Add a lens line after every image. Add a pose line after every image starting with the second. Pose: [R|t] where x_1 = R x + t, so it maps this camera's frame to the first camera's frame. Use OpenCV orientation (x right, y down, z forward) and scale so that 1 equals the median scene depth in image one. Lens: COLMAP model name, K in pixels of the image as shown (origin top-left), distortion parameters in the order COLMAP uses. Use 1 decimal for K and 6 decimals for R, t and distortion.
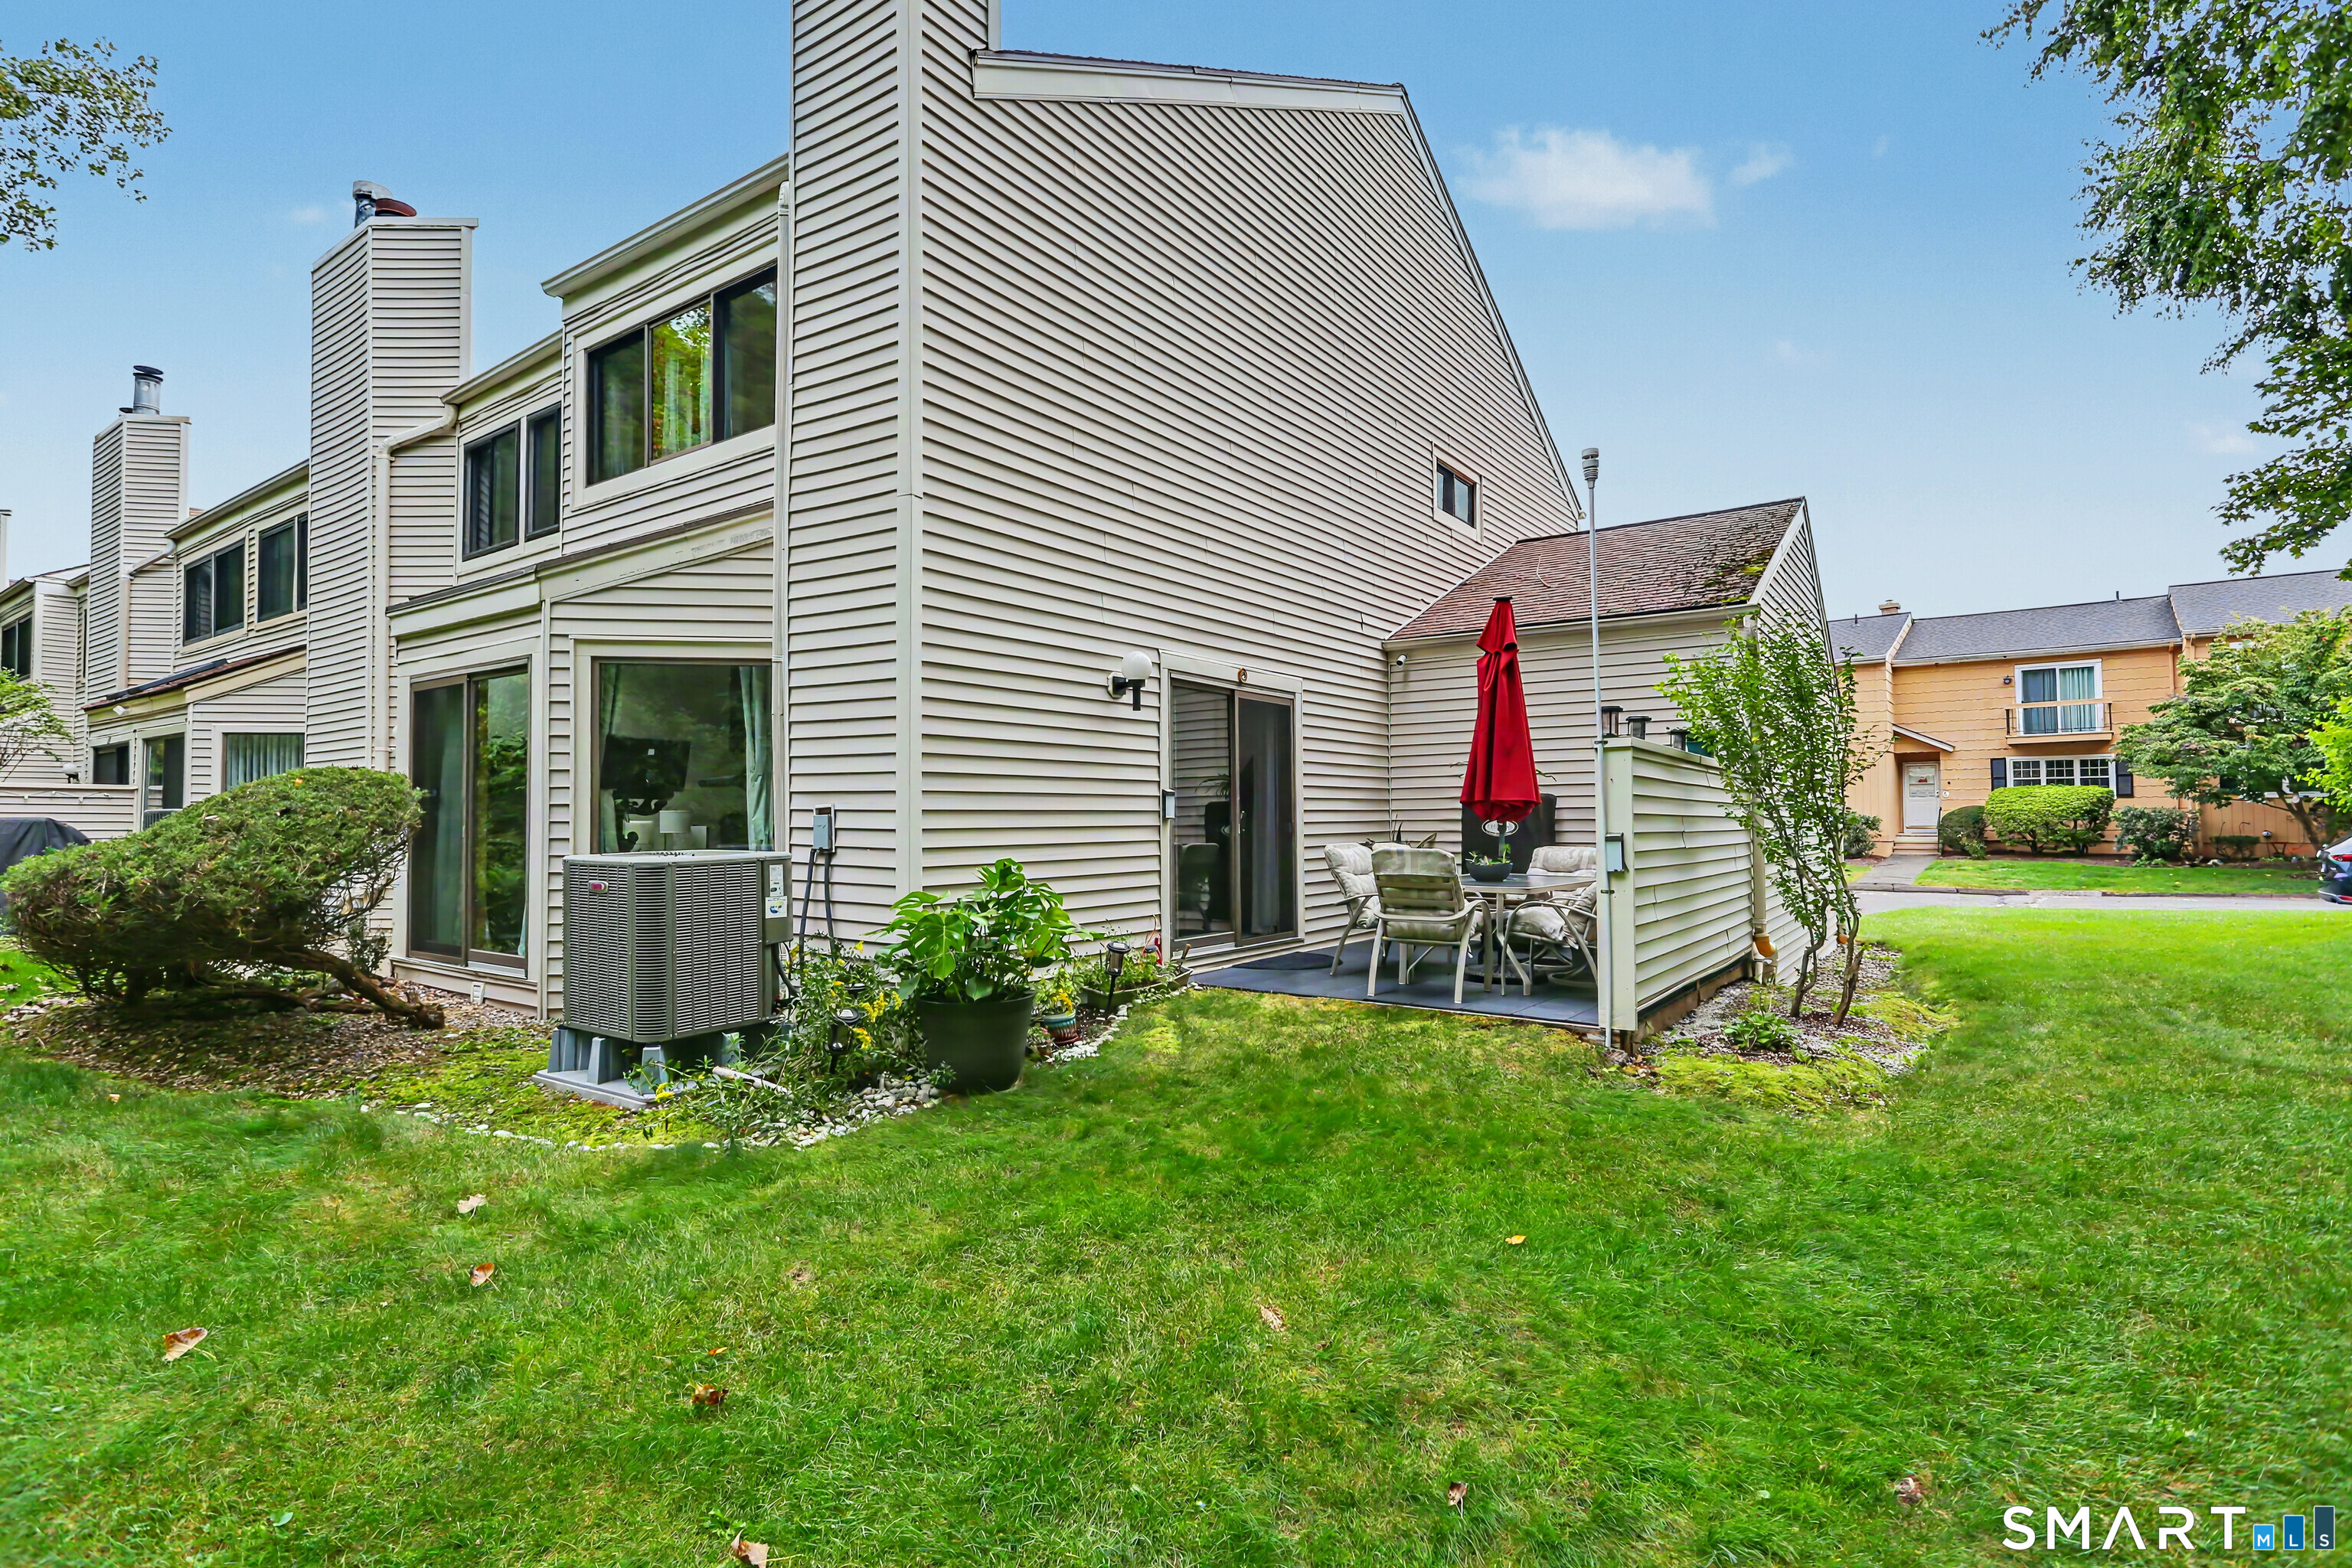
lens RADIAL K [[1165.8, 0, 1176.3], [0, 1165.8, 802.1], [0, 0, 1]] dist [0.000036, 0.000179]
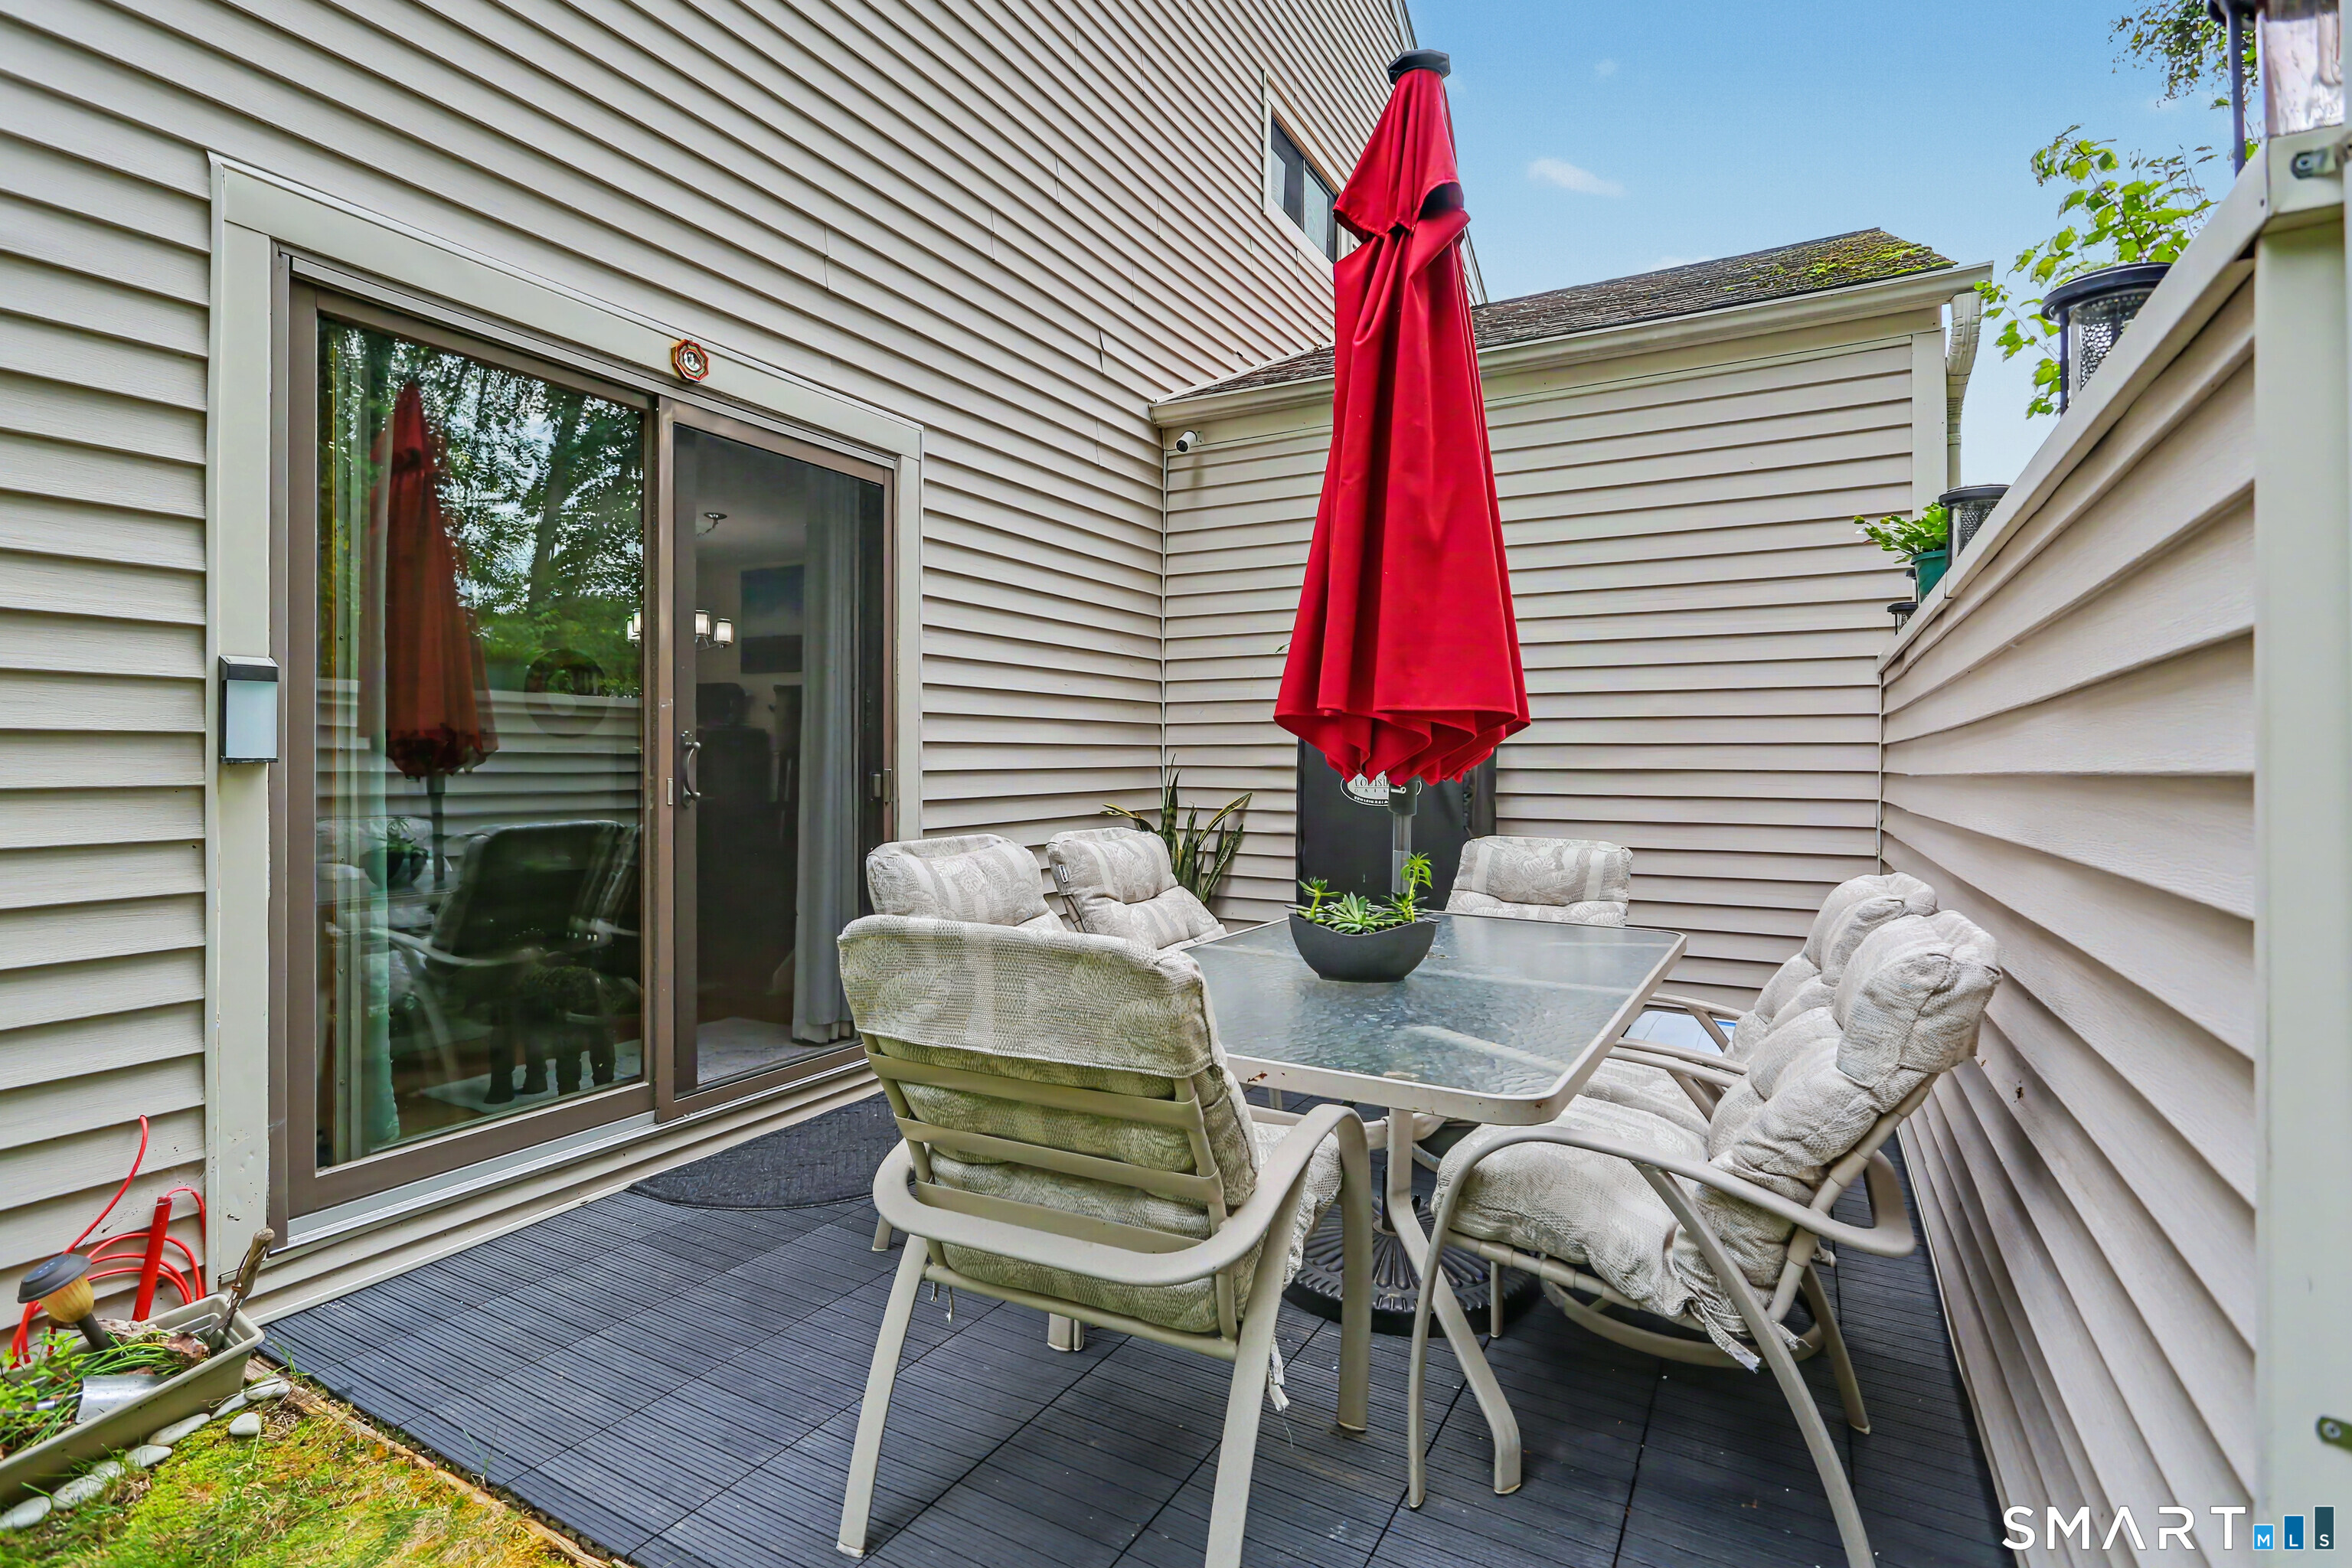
lens RADIAL K [[1128.1, 0, 1169.3], [0, 1128.1, 763.3], [0, 0, 1]] dist [-0.000645, 0.000074]
pose [[0.994497, 0.009645, 0.104315, 0.178037], [-0.011813, 0.999726, 0.020185, 0.006214], [-0.104092, -0.021306, 0.994339, 0.678470]]
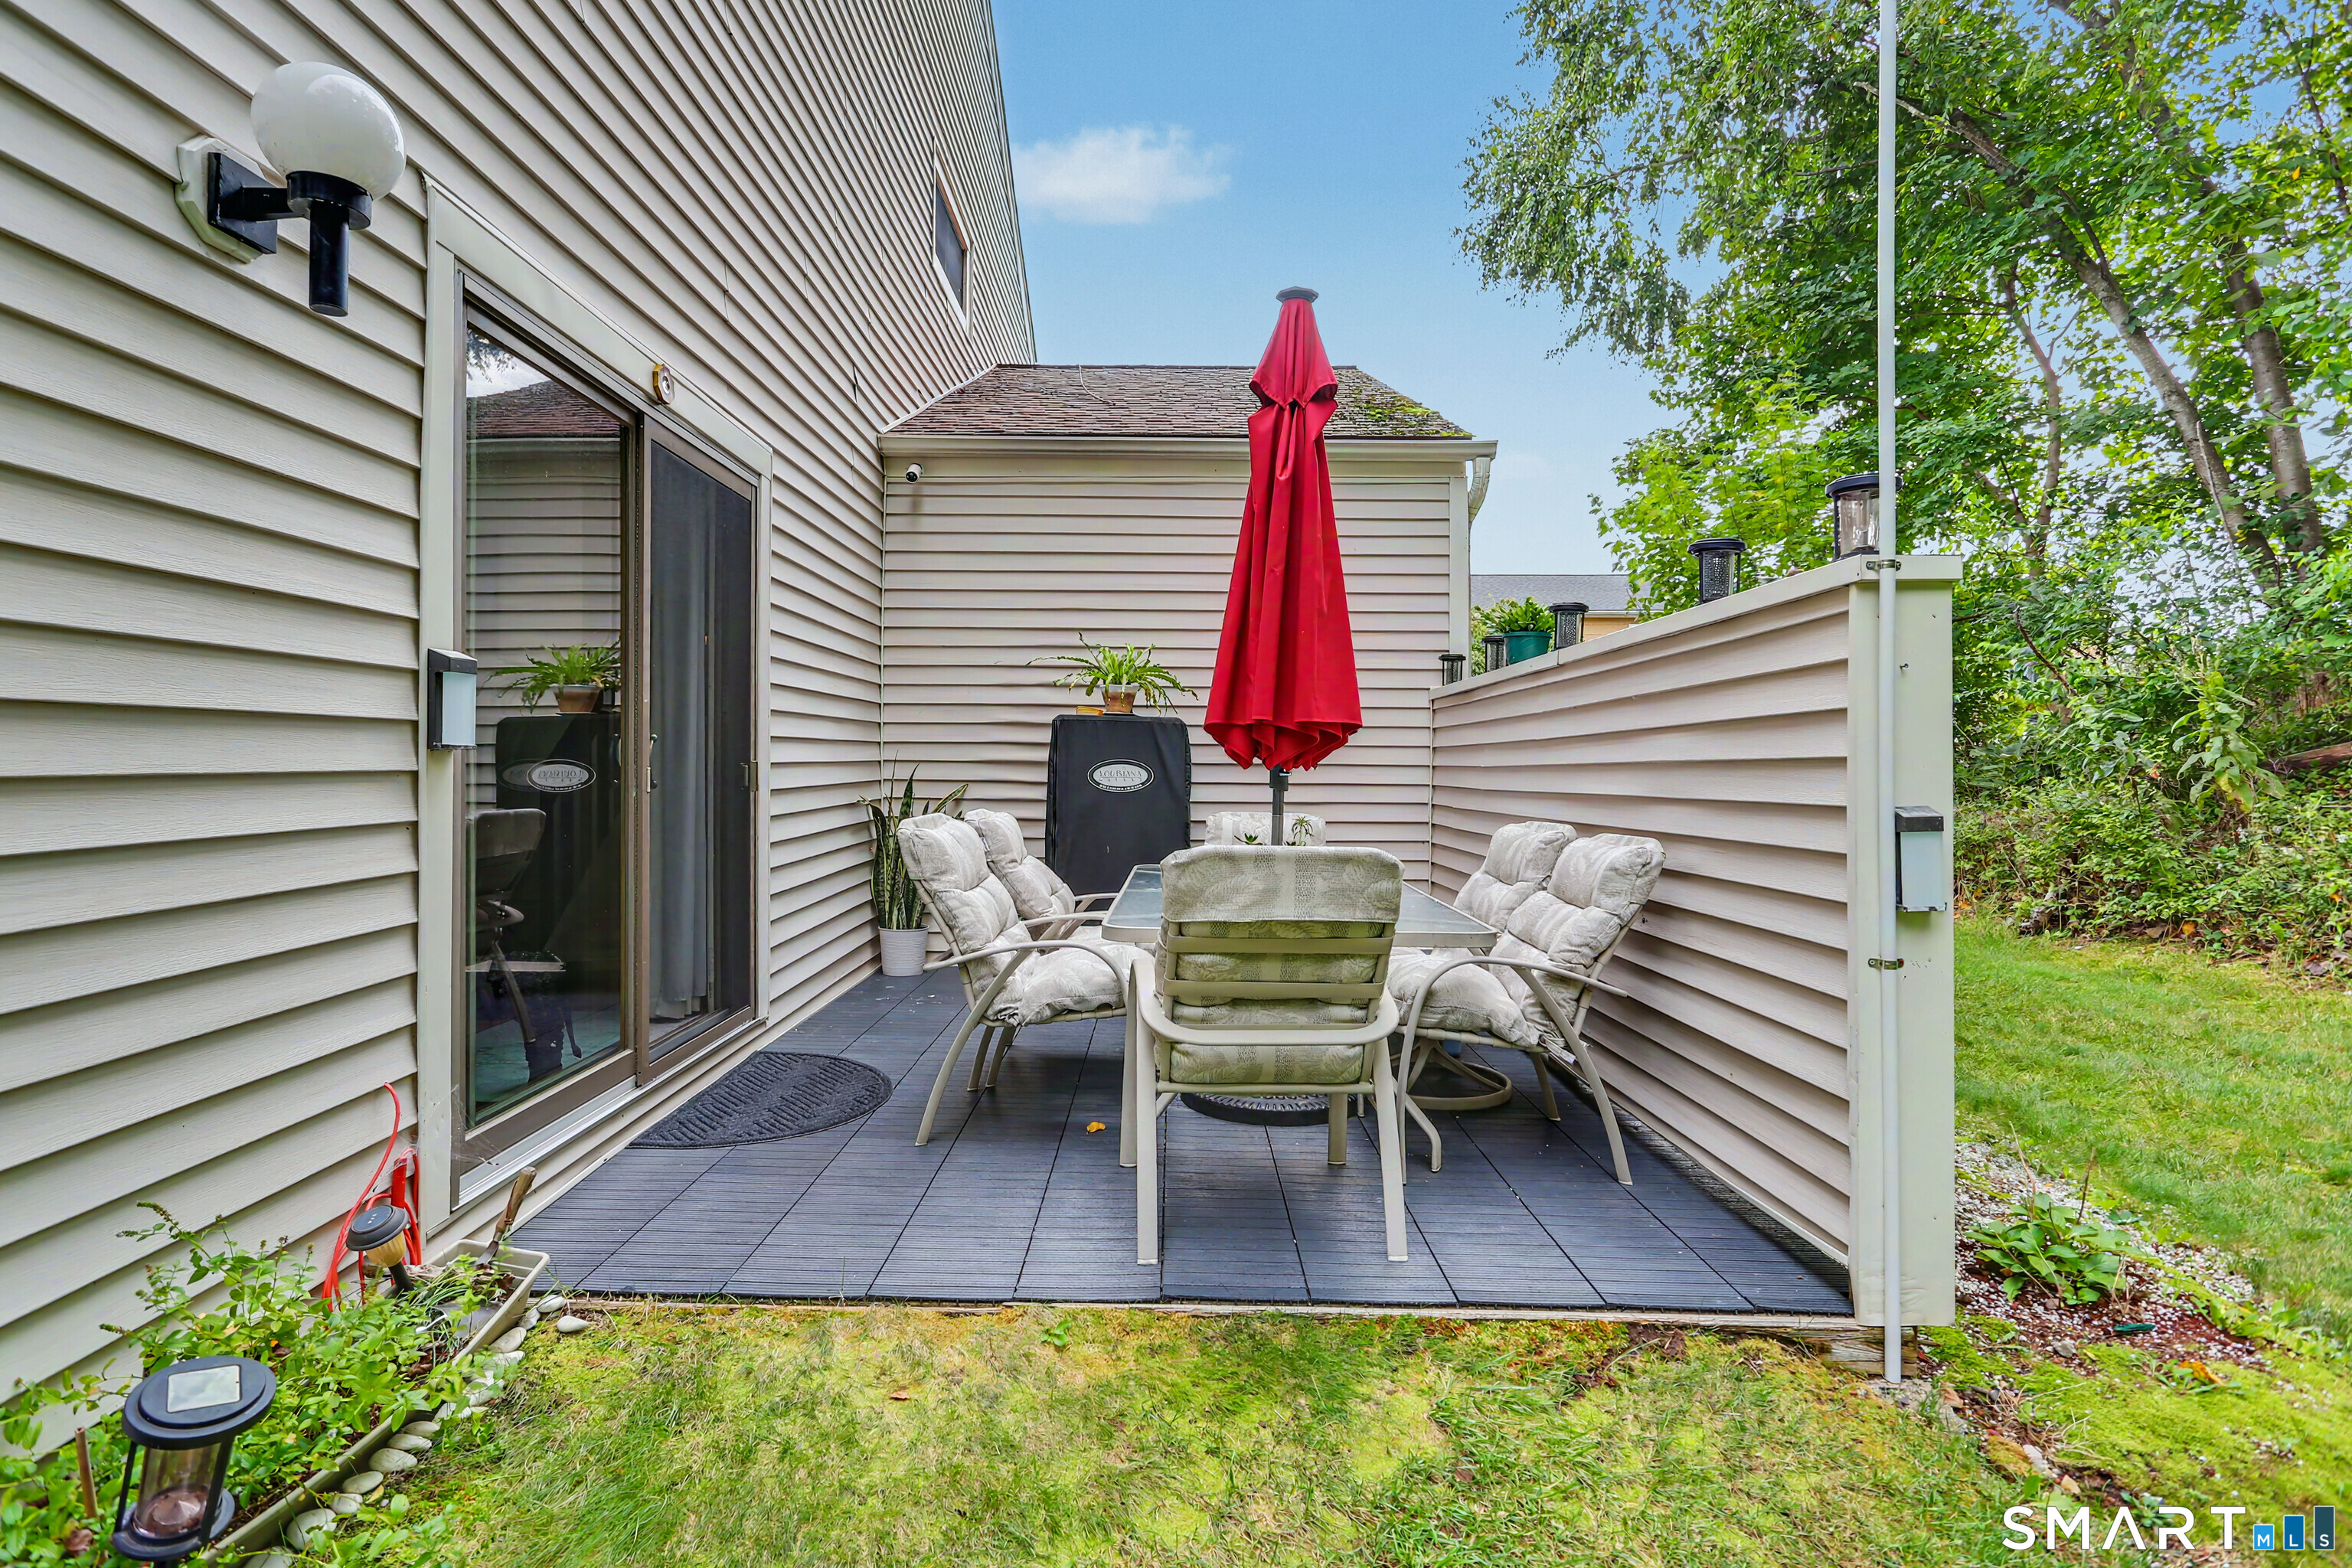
lens RADIAL K [[1133.5, 0, 1168.6], [0, 1133.5, 763.9], [0, 0, 1]] dist [-0.003138, 0.000107]
pose [[0.816308, 0.011963, 0.577492, -0.023121], [-0.022996, 0.999666, 0.011797, 0.010179], [-0.577158, -0.022911, 0.816311, 0.629328]]
